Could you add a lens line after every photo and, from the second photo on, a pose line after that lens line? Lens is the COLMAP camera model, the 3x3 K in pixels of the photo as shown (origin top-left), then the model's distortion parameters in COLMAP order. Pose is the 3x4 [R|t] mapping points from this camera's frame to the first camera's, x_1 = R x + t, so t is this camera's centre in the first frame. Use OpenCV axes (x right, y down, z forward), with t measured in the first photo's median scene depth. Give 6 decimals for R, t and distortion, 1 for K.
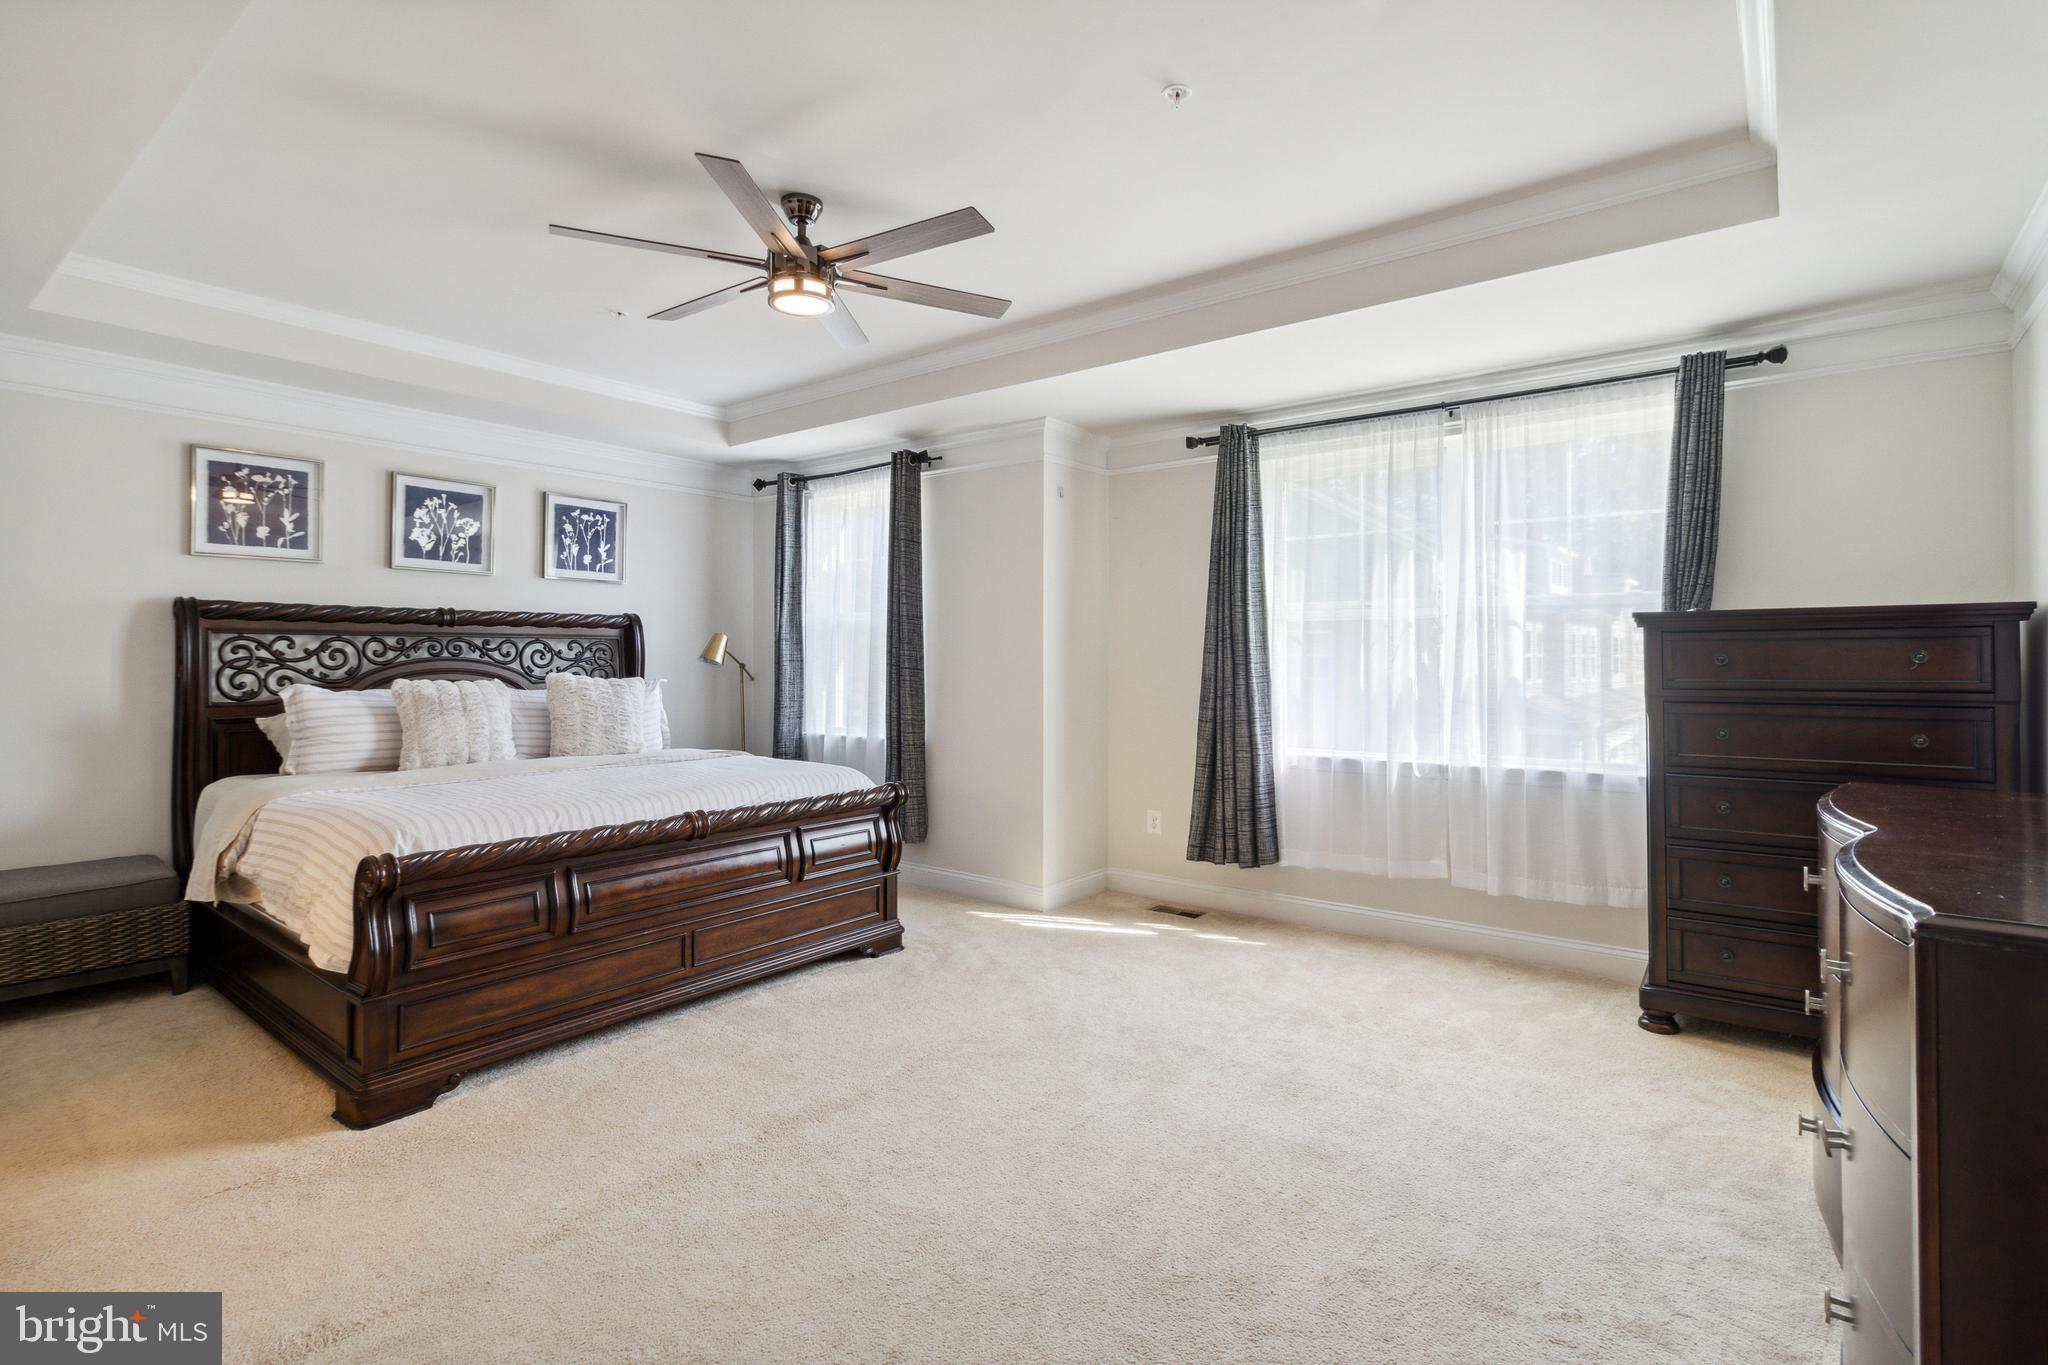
lens RADIAL K [[976.3, 0, 1006.0], [0, 976.3, 644.7], [0, 0, 1]] dist [0.001009, 0.000105]
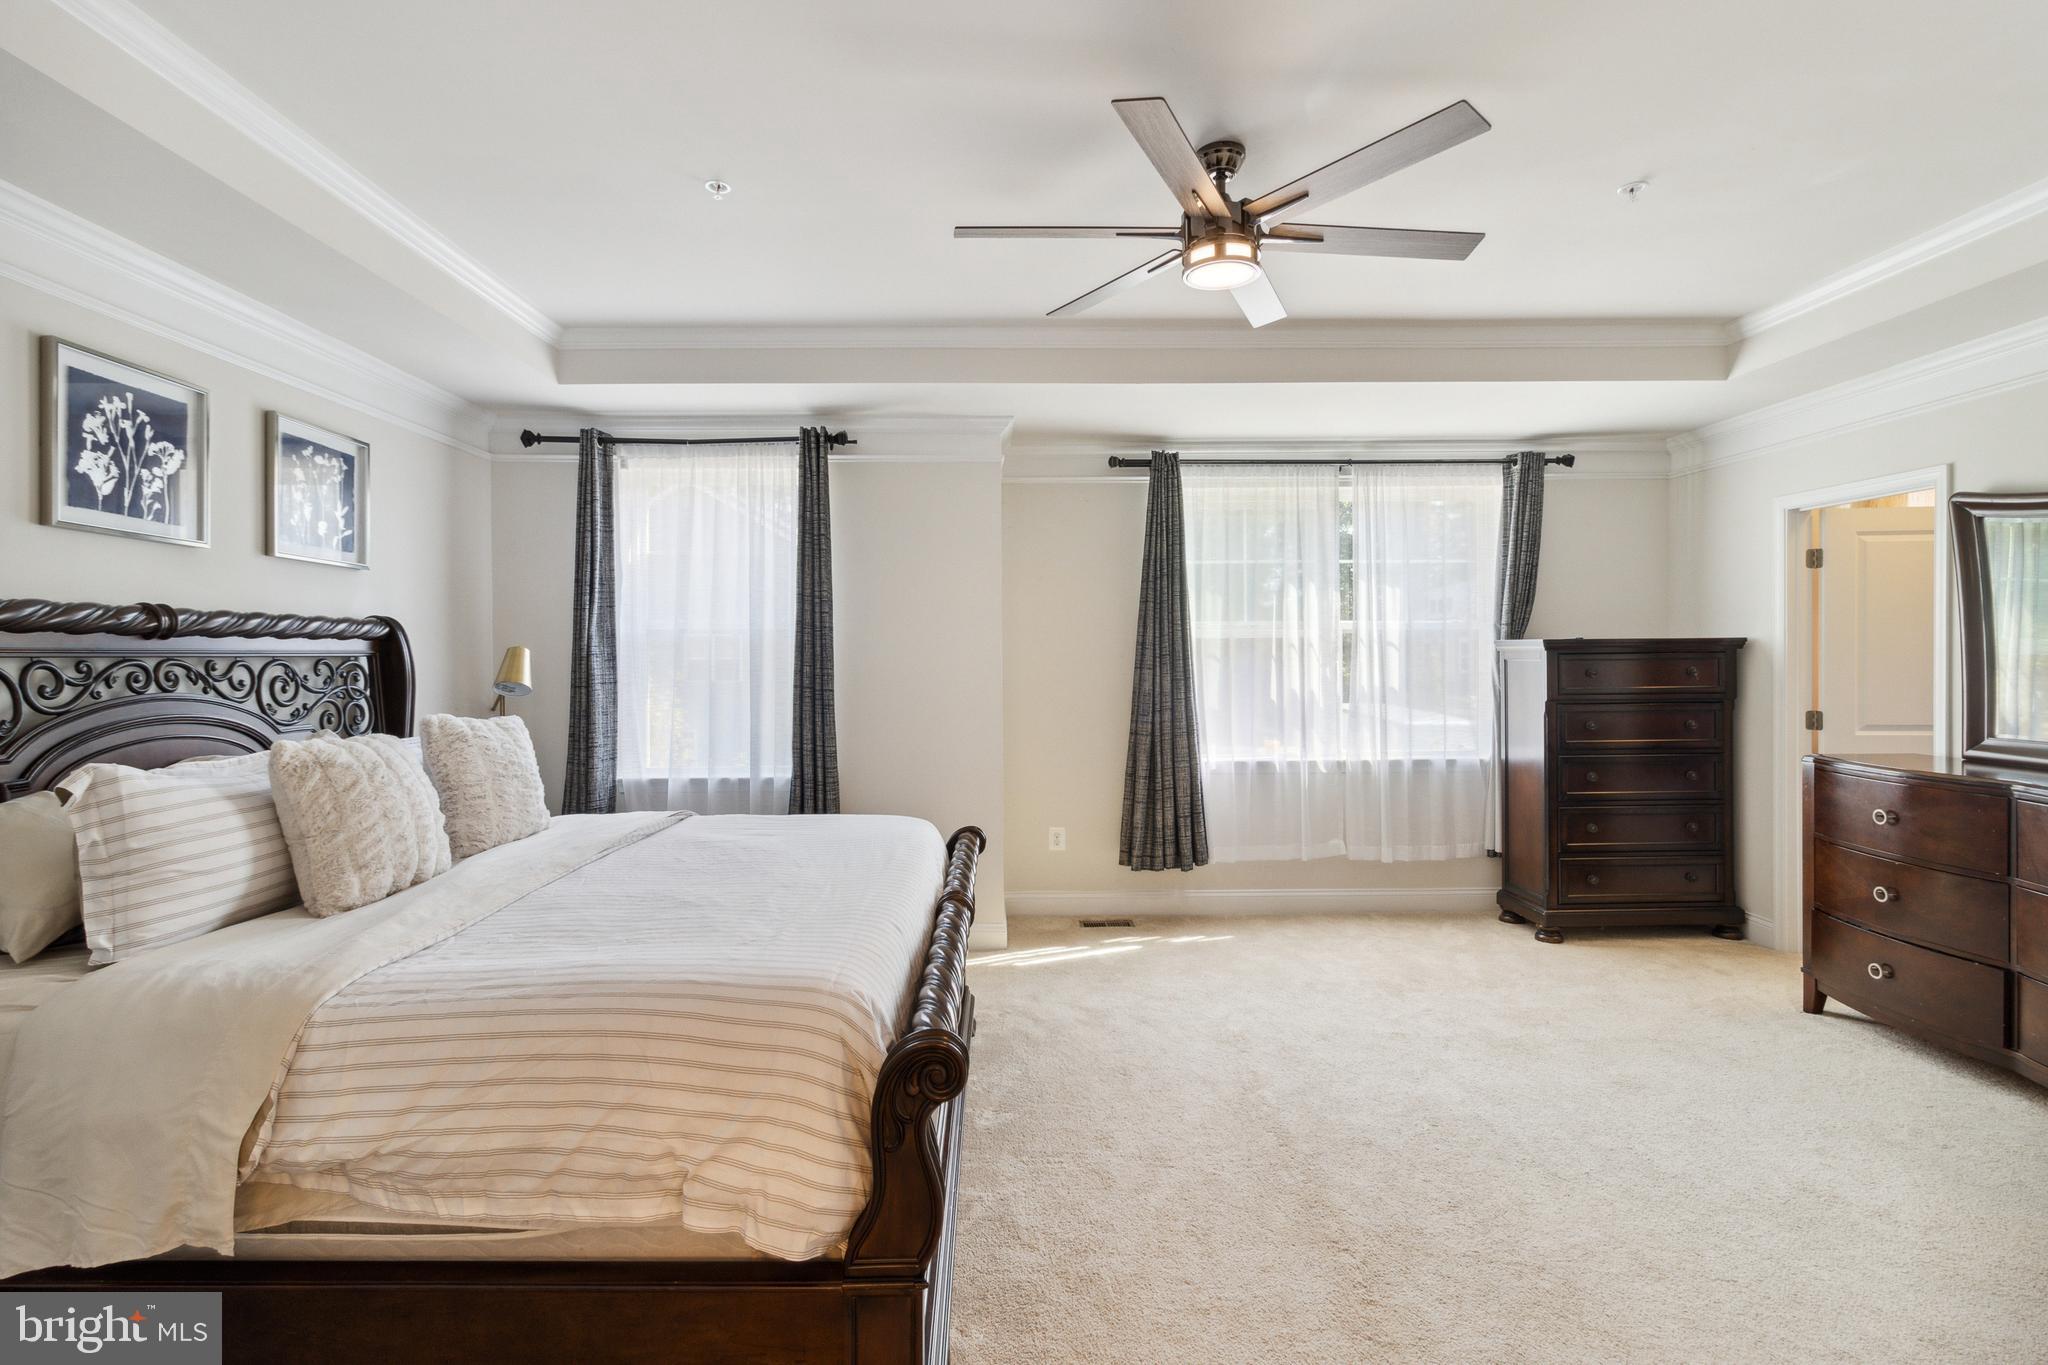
lens RADIAL K [[976.3, 0, 1024.7], [0, 976.3, 661.1], [0, 0, 1]] dist [0.001009, 0.000105]
pose [[0.780684, -0.007815, 0.624878, -0.544278], [-0.001968, 0.999886, 0.014964, -0.015213], [-0.624923, -0.012912, 0.780579, 0.274314]]
